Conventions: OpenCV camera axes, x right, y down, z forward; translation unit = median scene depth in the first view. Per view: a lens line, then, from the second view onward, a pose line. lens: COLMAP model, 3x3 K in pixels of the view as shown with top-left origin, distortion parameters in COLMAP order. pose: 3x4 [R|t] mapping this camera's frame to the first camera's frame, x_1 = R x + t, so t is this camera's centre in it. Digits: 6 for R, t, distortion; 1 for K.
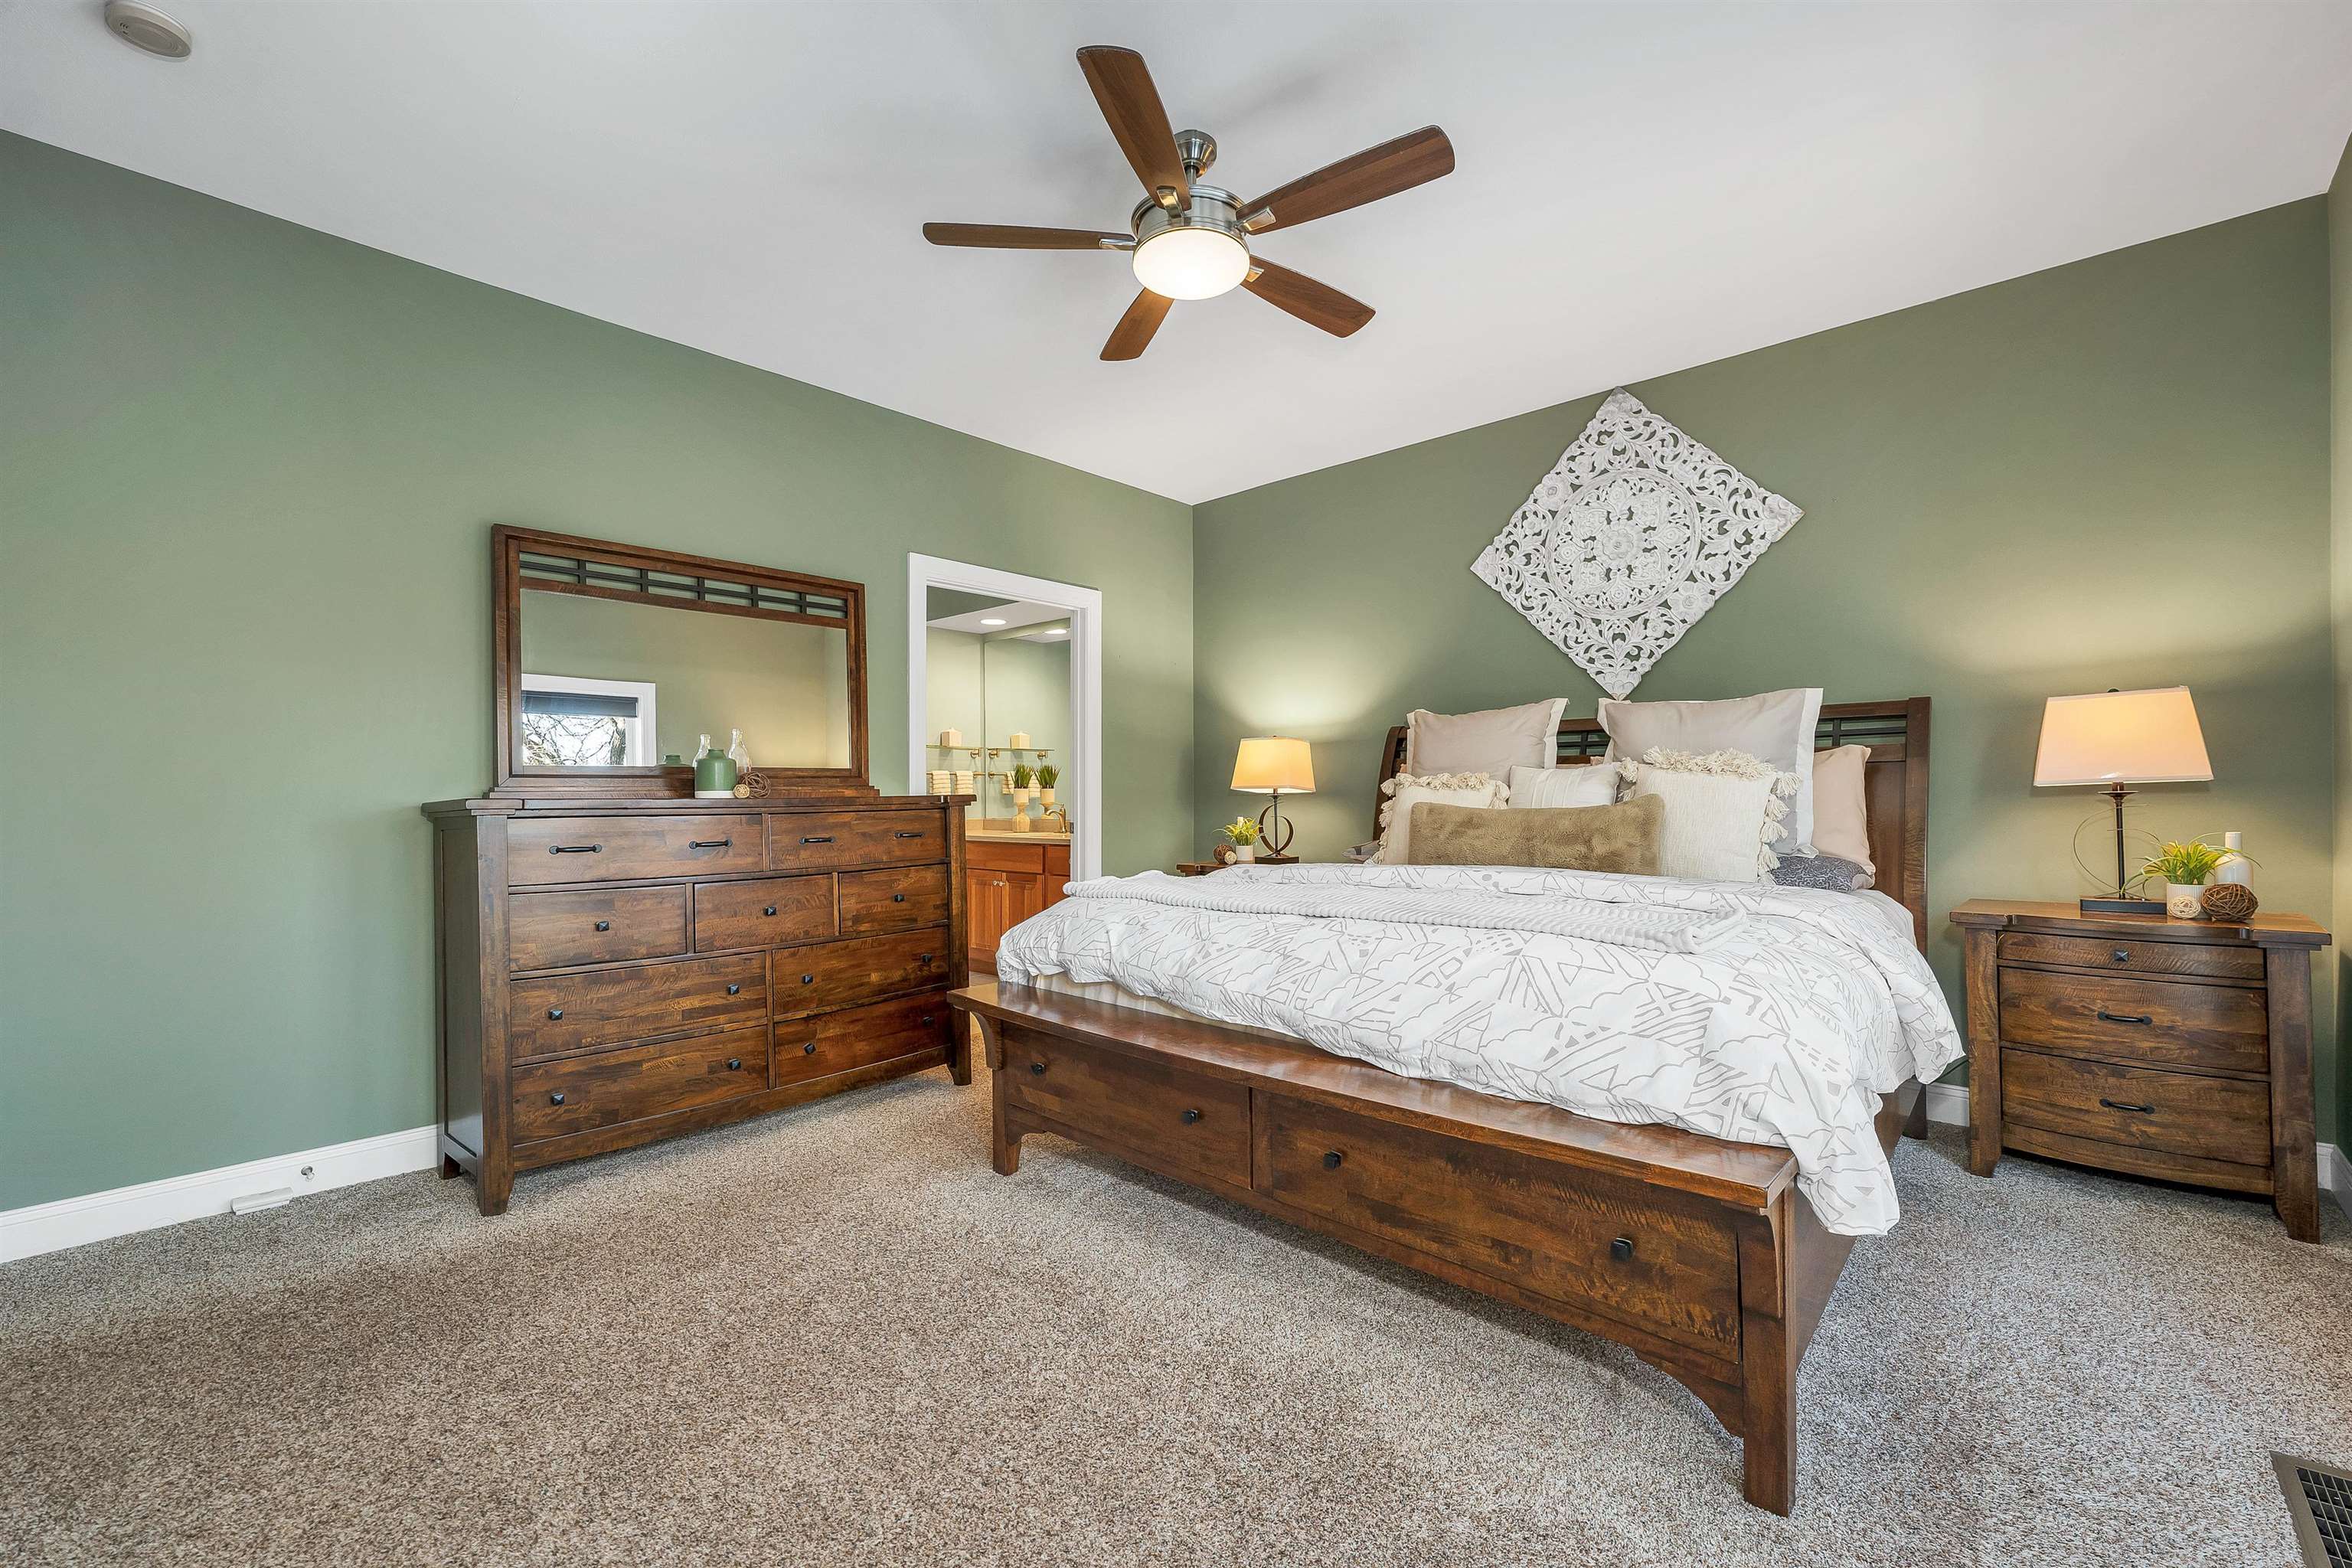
lens RADIAL K [[967.2, 0, 1173.0], [0, 967.2, 791.4], [0, 0, 1]] dist [0.001951, -0.000660]
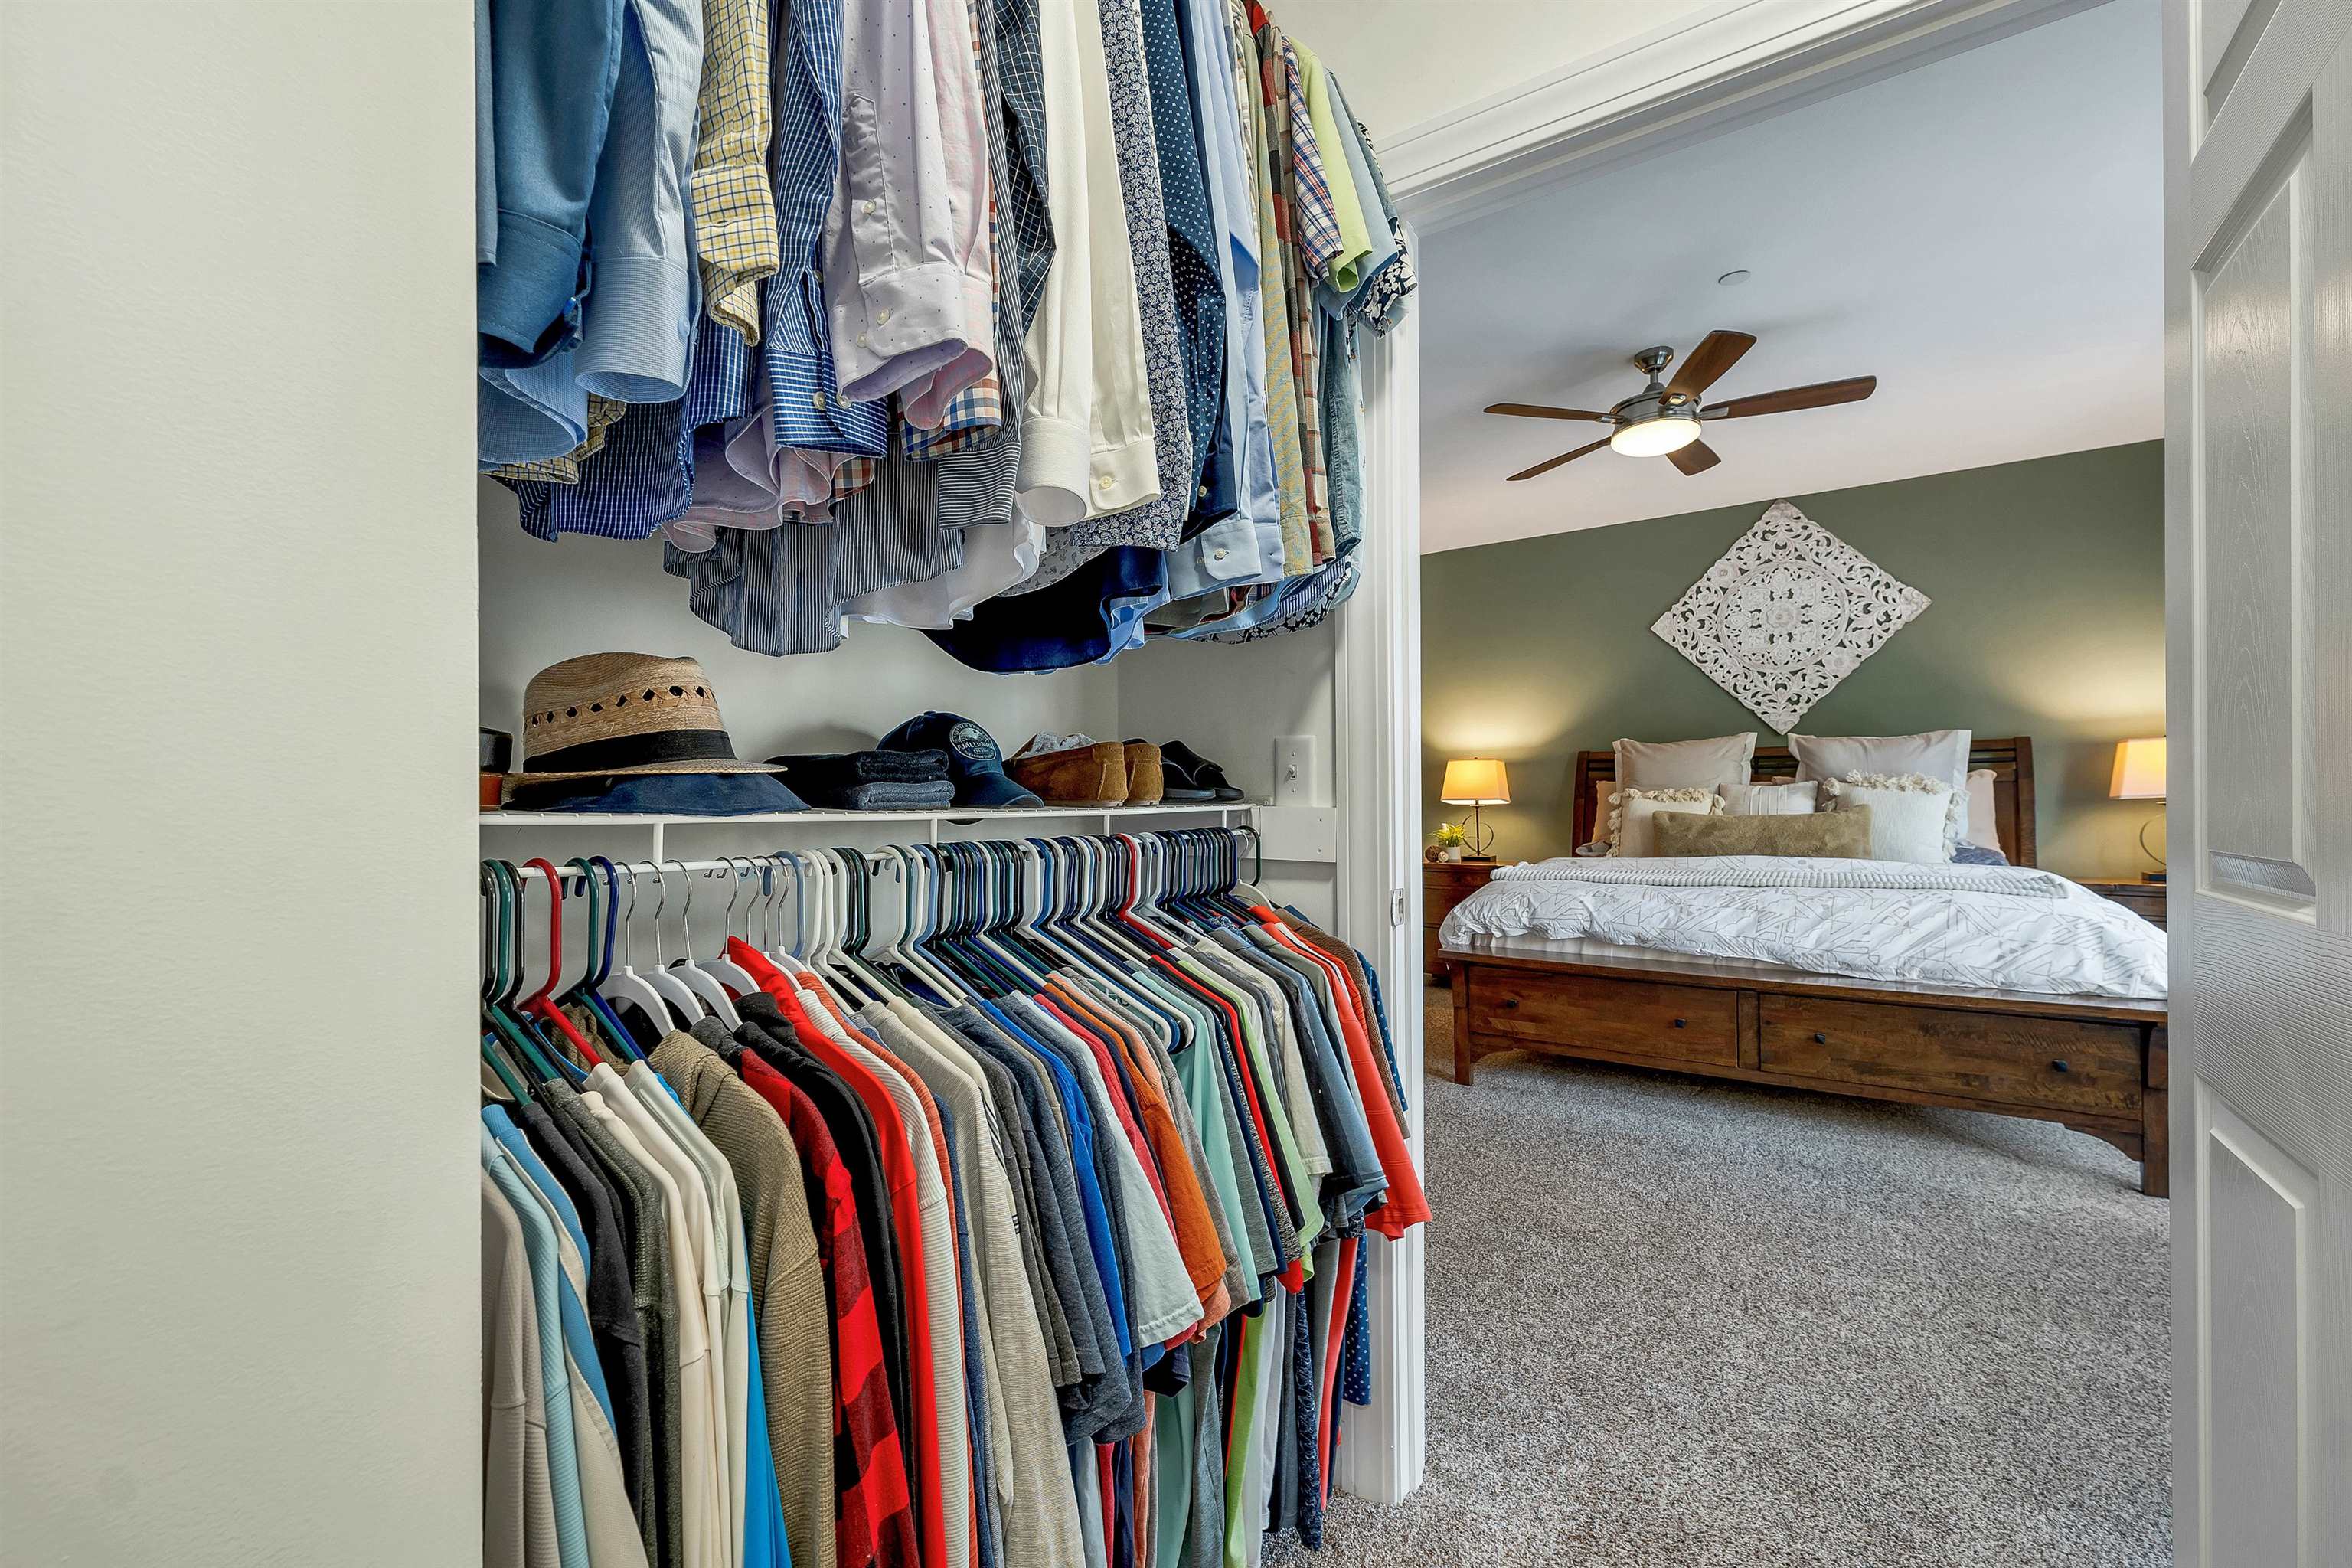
lens RADIAL K [[967.2, 0, 1171.0], [0, 967.2, 805.0], [0, 0, 1]] dist [0.001951, -0.000660]
pose [[0.990970, -0.001067, 0.134082, -0.569349], [0.000828, 0.999998, 0.001842, 0.000410], [-0.134084, -0.001714, 0.990969, -0.213503]]
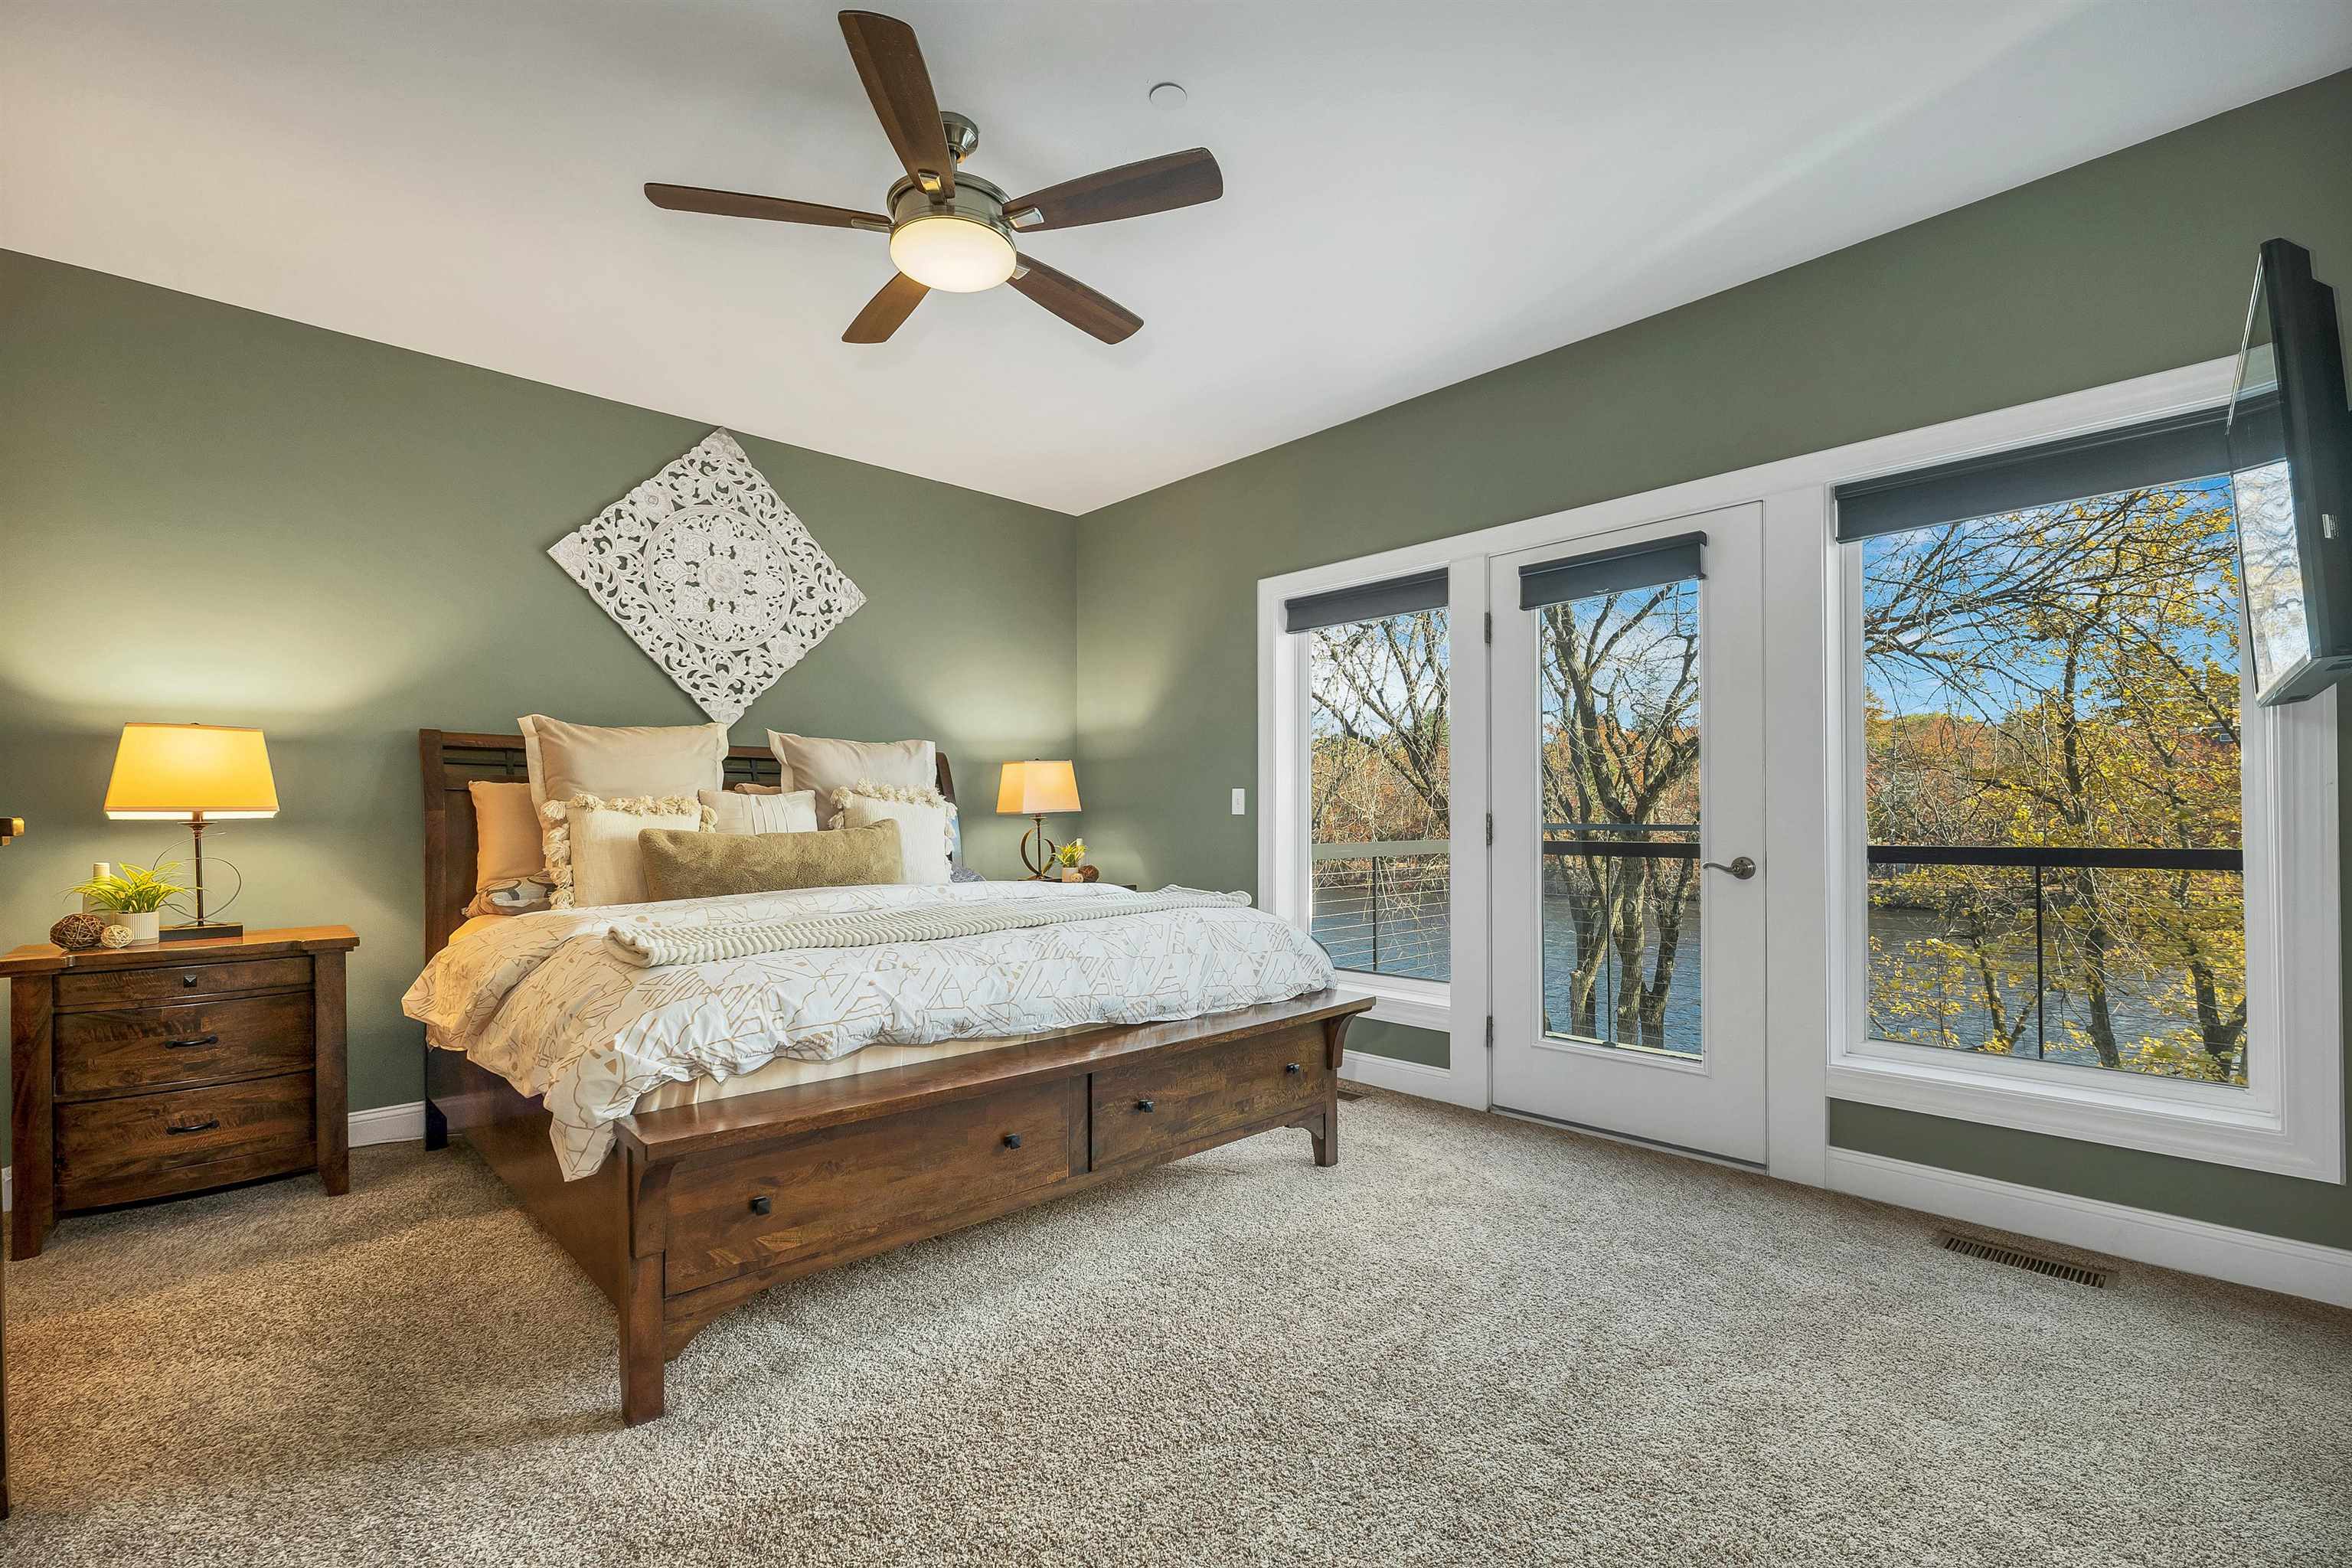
lens RADIAL K [[1017.1, 0, 1179.8], [0, 1017.1, 805.7], [0, 0, 1]] dist [0.001822, 0.000092]
pose [[0.070405, 0.015447, 0.997399, -0.608778], [0.002991, 0.999872, -0.015696, 0.006321], [-0.997514, 0.004088, 0.070350, 0.453778]]
